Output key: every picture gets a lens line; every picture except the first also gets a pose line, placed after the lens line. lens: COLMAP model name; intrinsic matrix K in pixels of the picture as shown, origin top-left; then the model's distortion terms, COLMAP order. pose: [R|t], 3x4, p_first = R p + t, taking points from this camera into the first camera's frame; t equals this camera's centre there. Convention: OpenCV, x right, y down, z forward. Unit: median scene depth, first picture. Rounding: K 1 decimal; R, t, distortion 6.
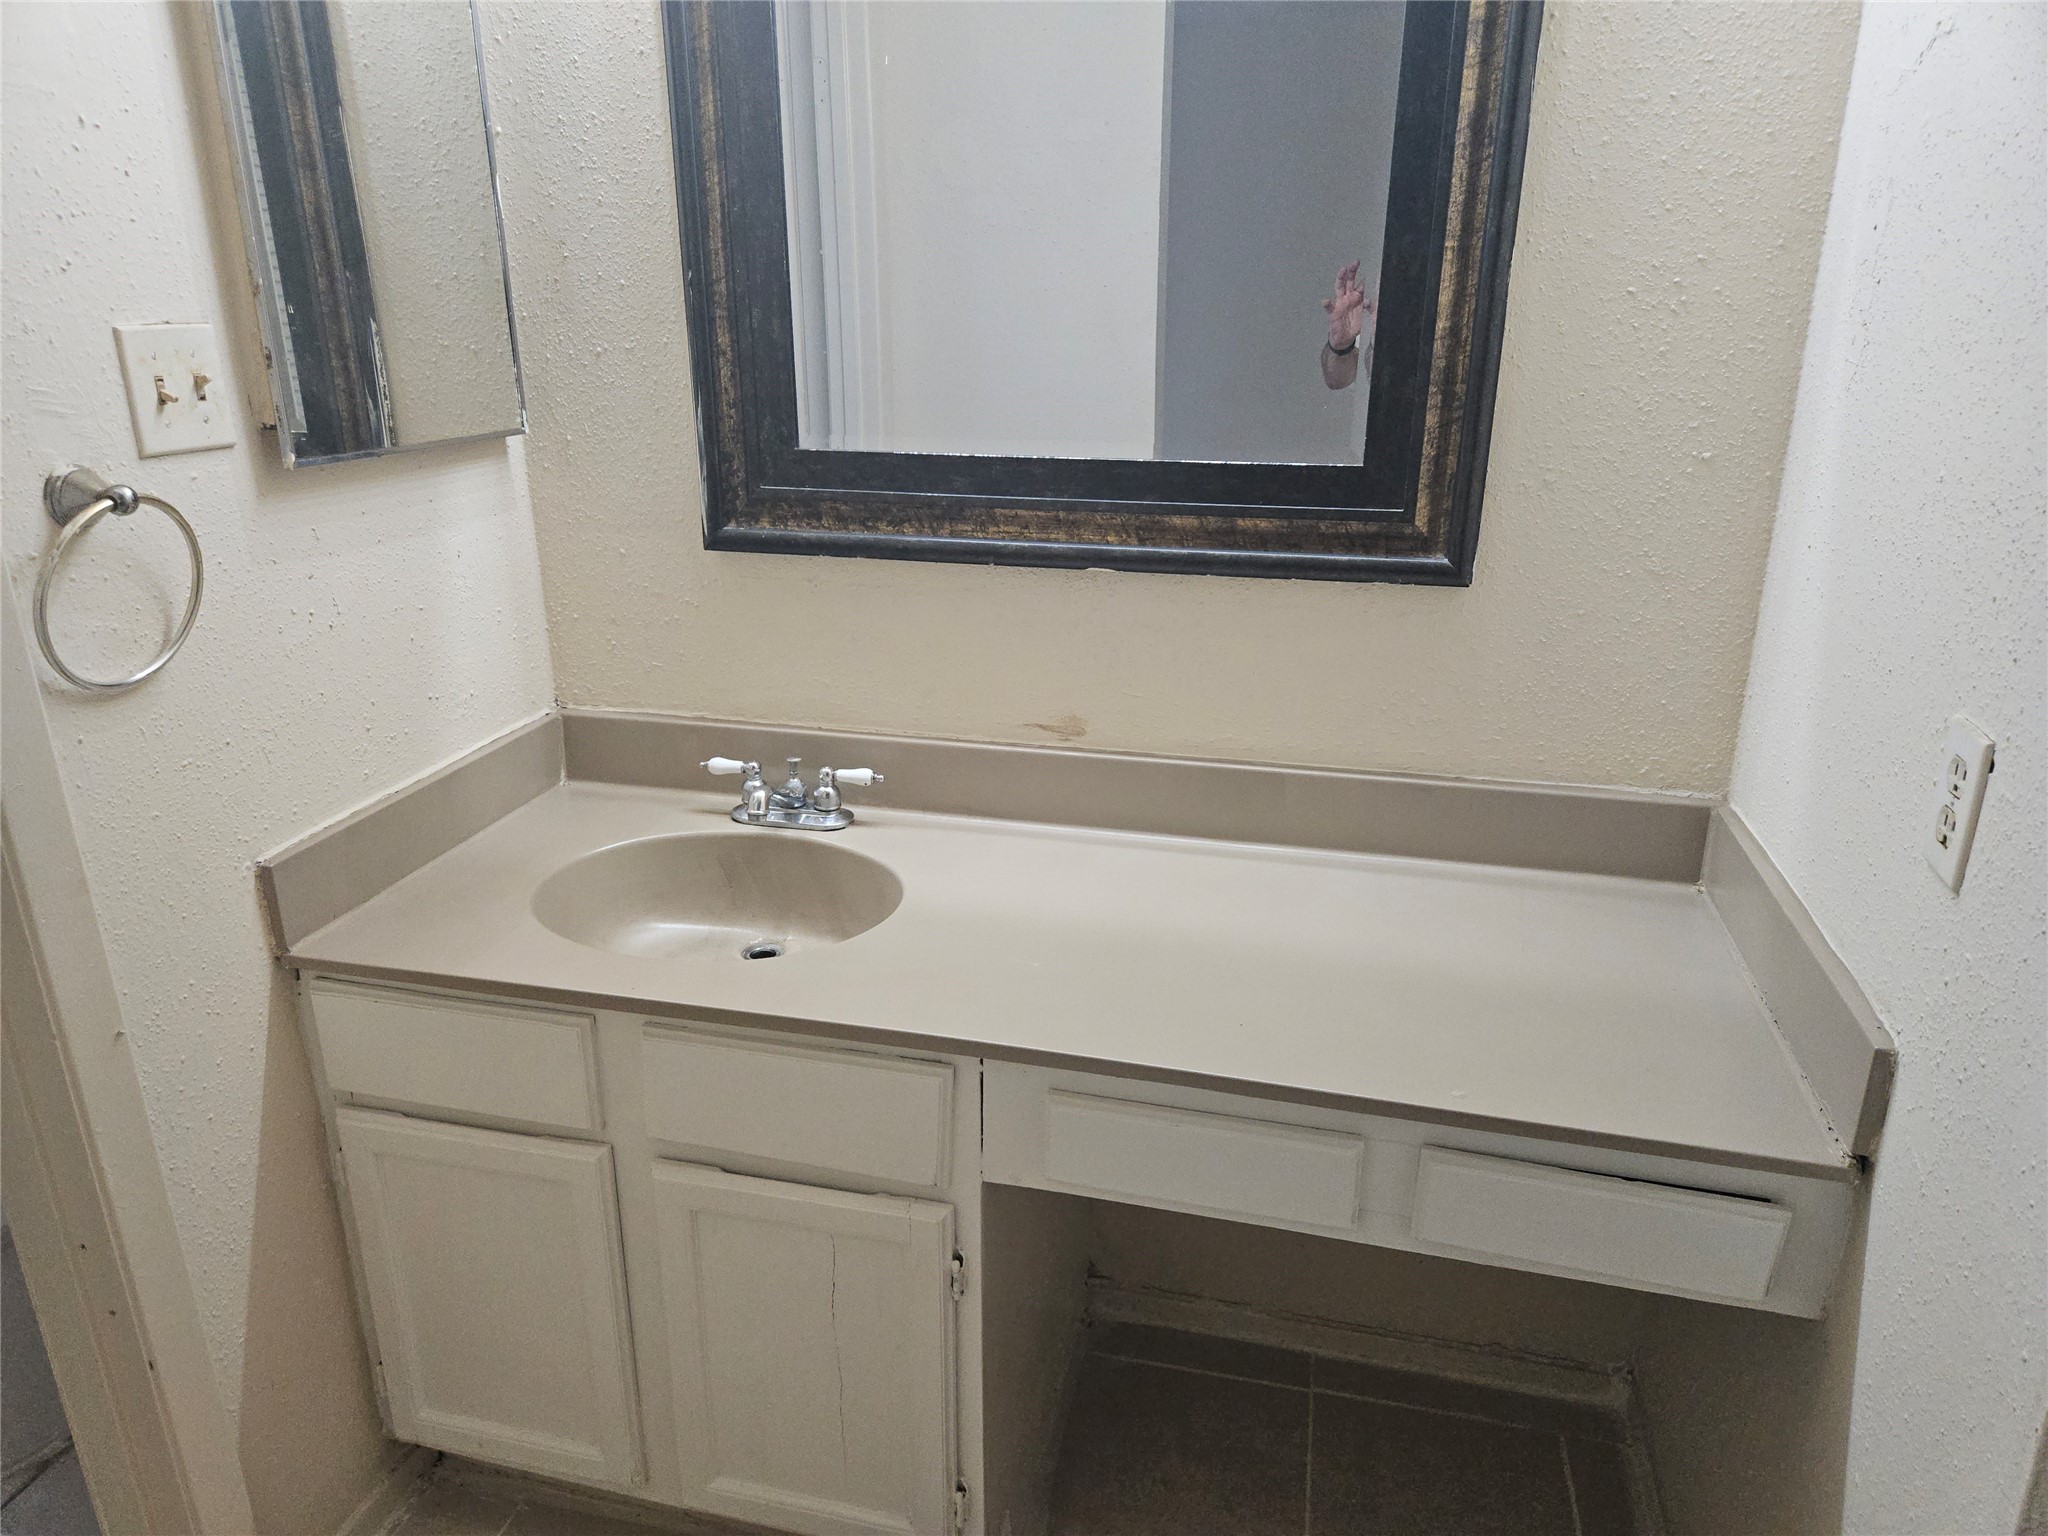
lens RADIAL K [[1389.6, 0, 1004.6], [0, 1389.6, 786.4], [0, 0, 1]] dist [0.042469, -0.024451]
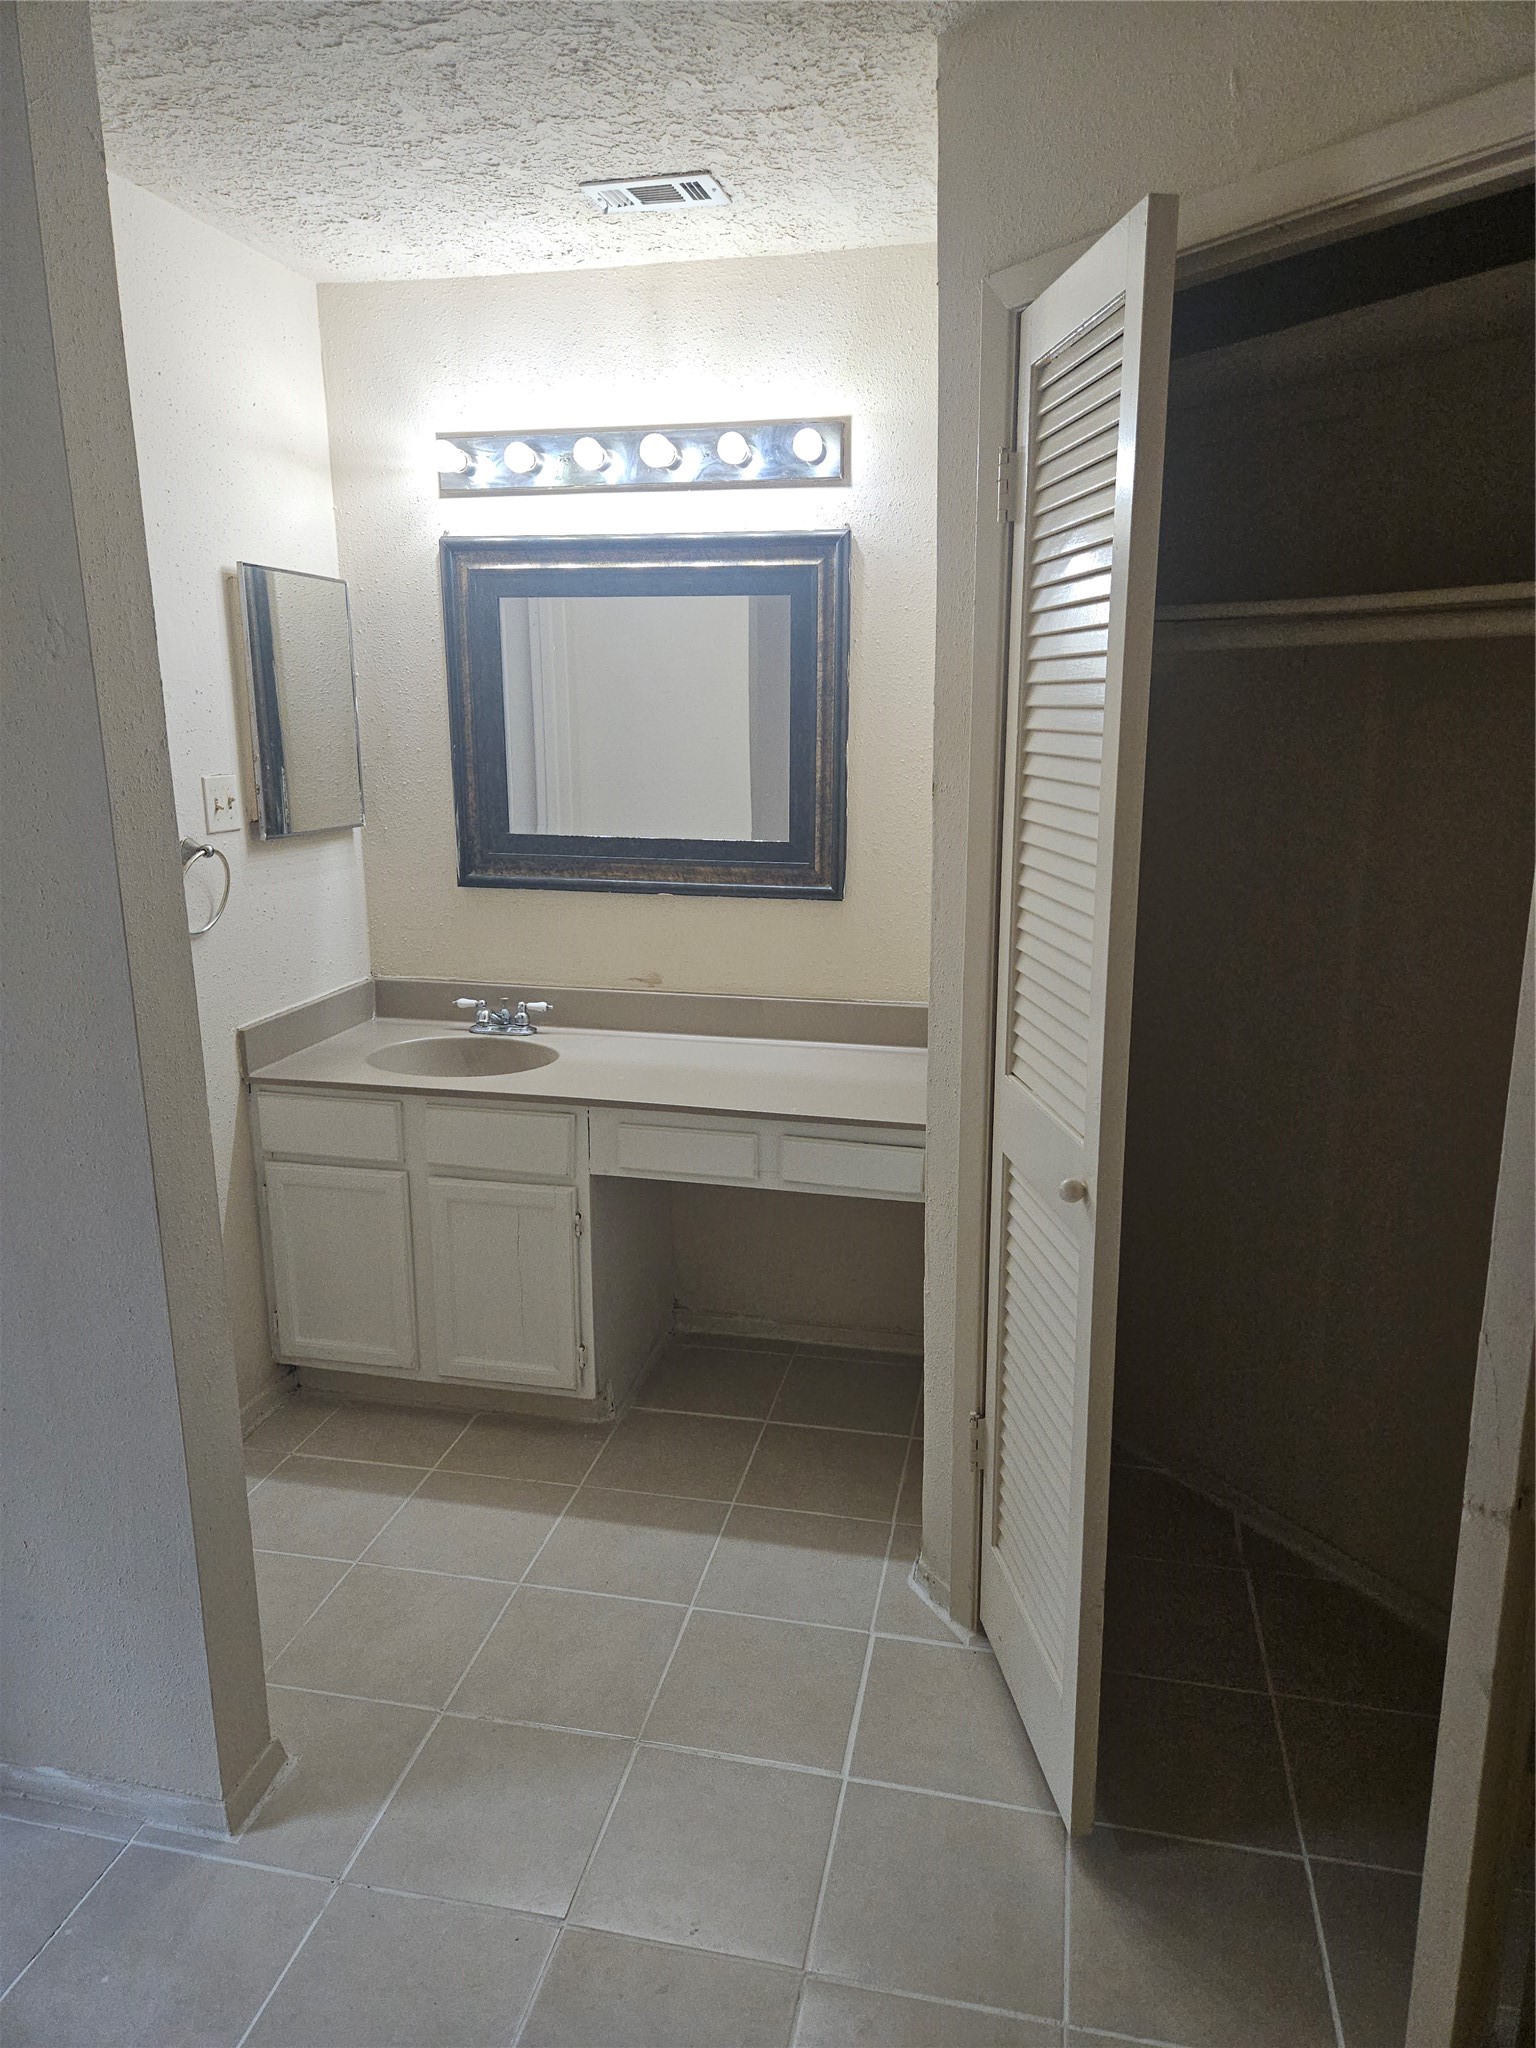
lens RADIAL K [[1389.6, 0, 780.4], [0, 1389.6, 1022.6], [0, 0, 1]] dist [0.042469, -0.024451]
pose [[0.999416, -0.002711, 0.034055, 0.169841], [0.006700, 0.993042, -0.117570, 0.260405], [-0.033500, 0.117730, 0.992480, -0.942916]]
